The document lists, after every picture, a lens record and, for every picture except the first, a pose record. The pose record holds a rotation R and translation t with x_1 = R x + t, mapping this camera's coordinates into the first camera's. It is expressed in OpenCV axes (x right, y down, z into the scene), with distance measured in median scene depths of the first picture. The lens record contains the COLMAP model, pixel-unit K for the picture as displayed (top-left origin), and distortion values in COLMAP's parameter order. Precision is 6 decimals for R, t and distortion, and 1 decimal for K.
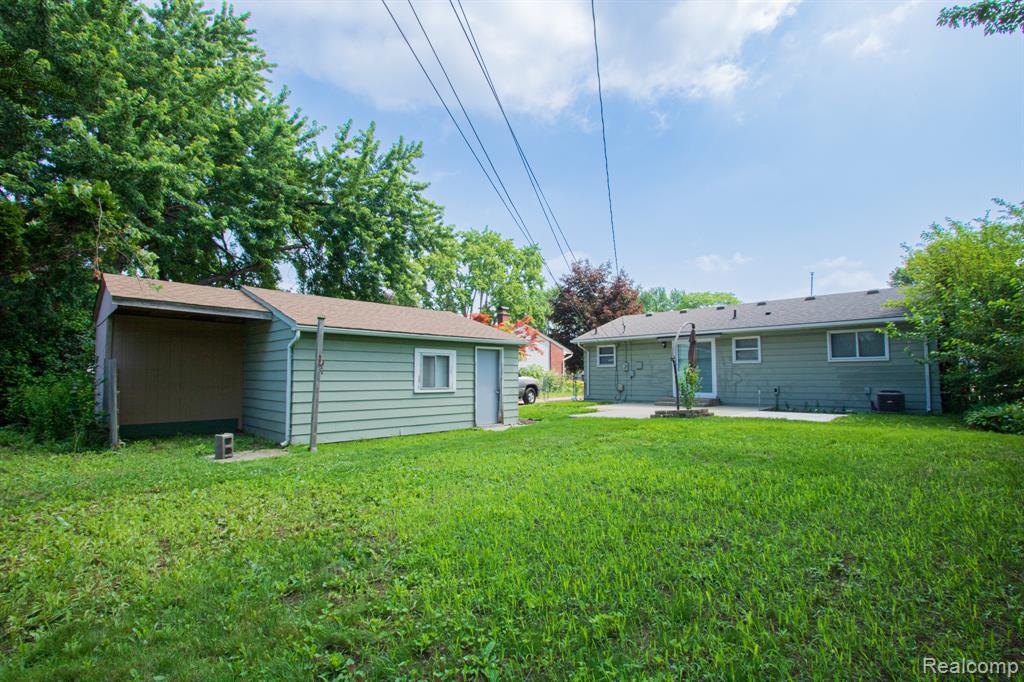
lens RADIAL K [[469.4, 0, 512.2], [0, 469.4, 347.3], [0, 0, 1]] dist [-0.008629, -0.000608]
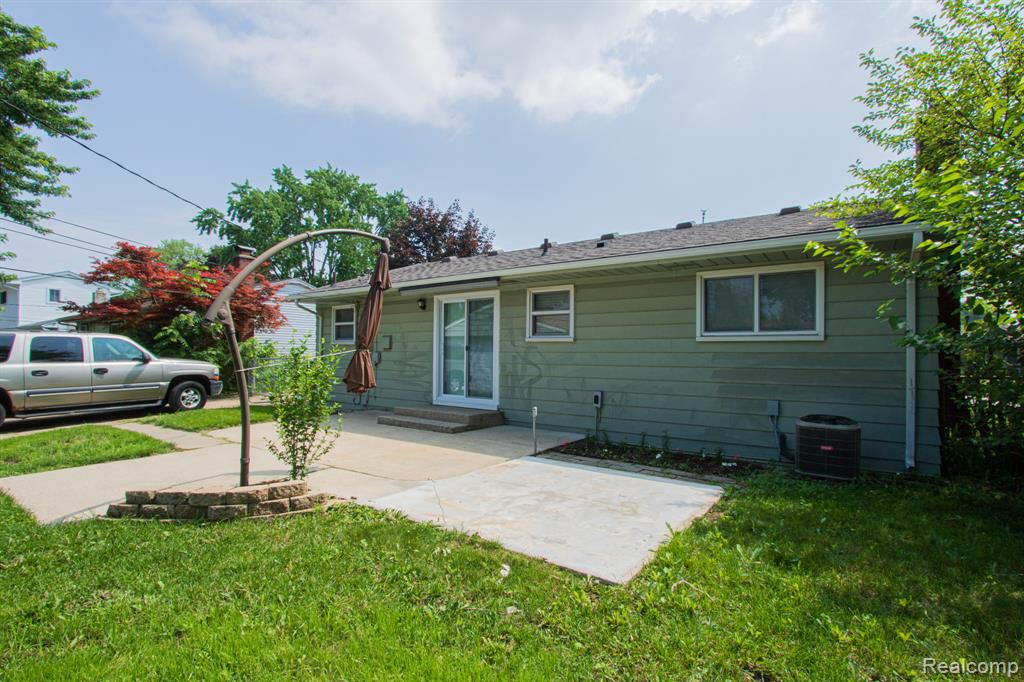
lens RADIAL K [[469.4, 0, 512.2], [0, 469.4, 347.3], [0, 0, 1]] dist [-0.008629, -0.000608]
pose [[0.987094, 0.010837, 0.159777, 0.376750], [-0.019451, 0.998434, 0.052447, 0.014577], [-0.158958, -0.054878, 0.985759, 0.511979]]
